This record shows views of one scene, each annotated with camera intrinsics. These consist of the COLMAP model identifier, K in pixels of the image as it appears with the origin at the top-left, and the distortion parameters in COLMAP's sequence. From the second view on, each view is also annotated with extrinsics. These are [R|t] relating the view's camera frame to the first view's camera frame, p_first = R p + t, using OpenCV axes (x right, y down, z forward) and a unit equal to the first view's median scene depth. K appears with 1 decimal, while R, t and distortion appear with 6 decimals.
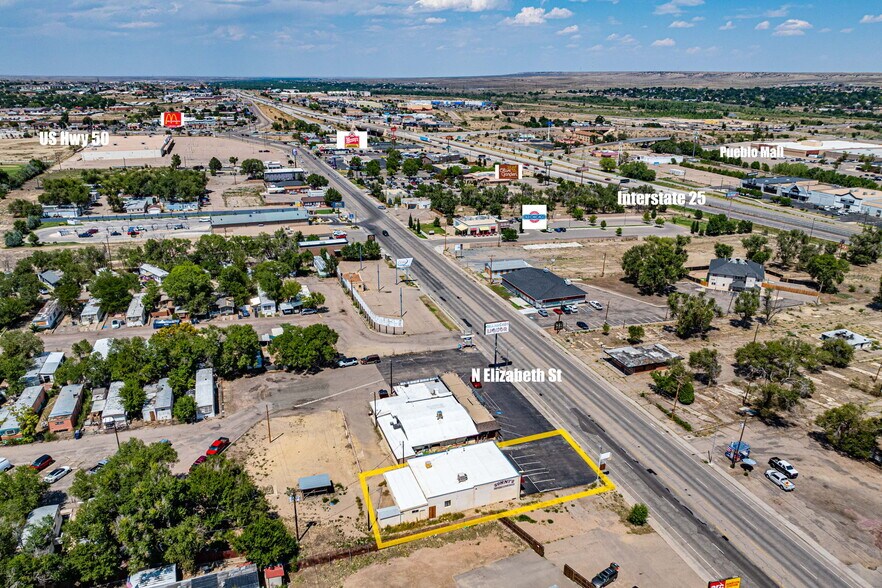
lens RADIAL K [[615.1, 0, 441.0], [0, 615.1, 294.0], [0, 0, 1]] dist [-0.006528, -0.015747]
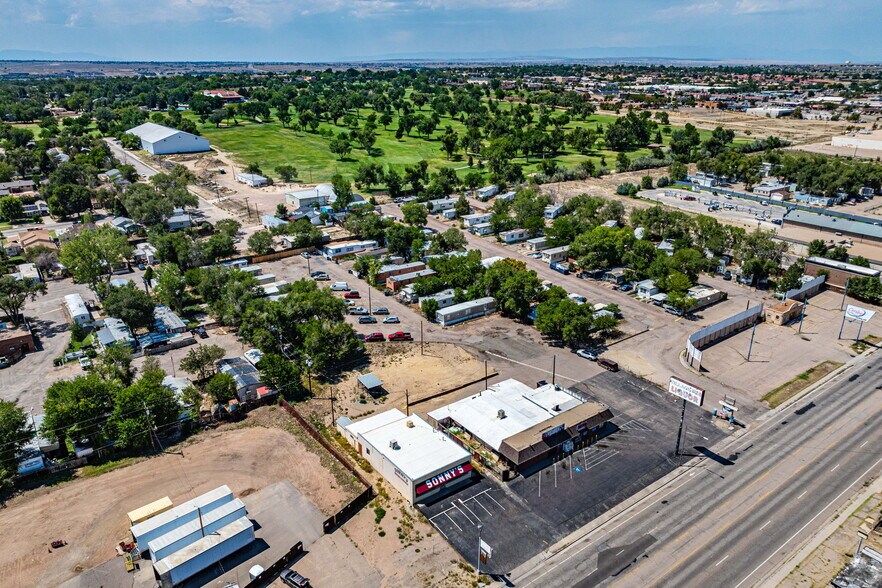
lens RADIAL K [[615.1, 0, 441.0], [0, 615.1, 294.0], [0, 0, 1]] dist [-0.006528, -0.015747]
pose [[0.285320, 0.331610, -0.899237, 0.437517], [-0.316807, 0.918130, 0.238057, -0.090502], [0.904558, 0.216962, 0.367017, 0.337756]]
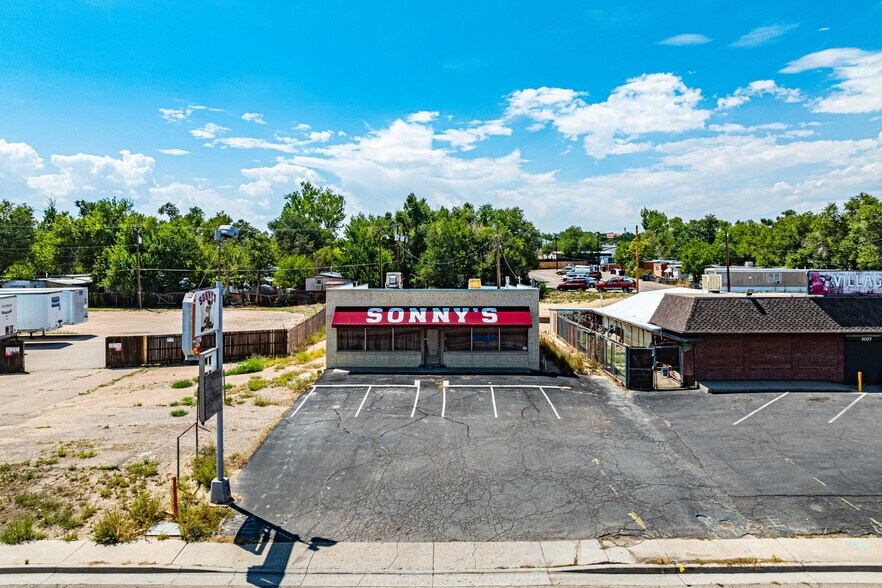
lens RADIAL K [[613.8, 0, 436.3], [0, 613.8, 259.6], [0, 0, 1]] dist [-0.006681, -0.005207]
pose [[-0.350018, -0.010949, -0.936679, 0.209587], [-0.312998, 0.943828, 0.105929, 0.118898], [0.882904, 0.330256, -0.333783, 0.594082]]
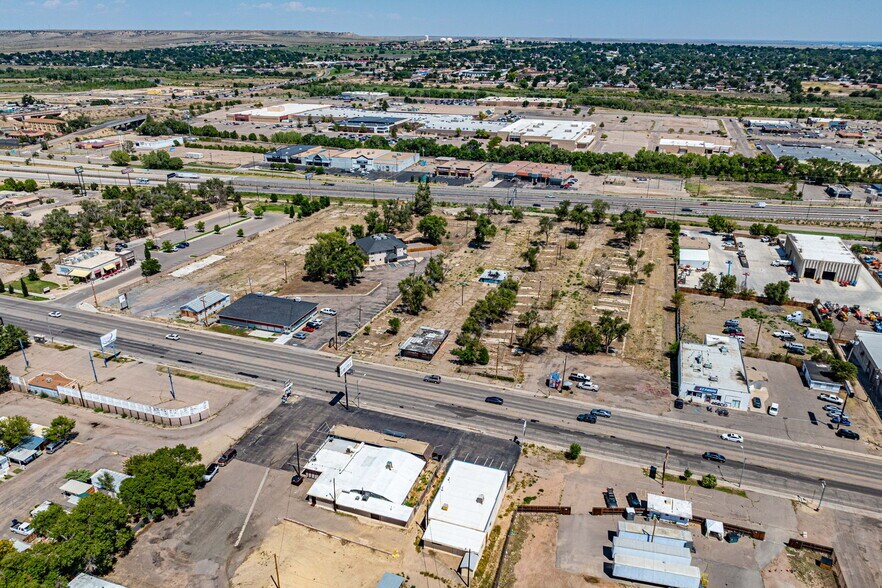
lens RADIAL K [[615.1, 0, 441.0], [0, 615.1, 294.0], [0, 0, 1]] dist [-0.006528, -0.015747]
pose [[0.630780, -0.304145, 0.713871, -0.361931], [0.259420, 0.949704, 0.175397, -0.142090], [-0.731312, 0.074555, 0.677956, 0.133084]]
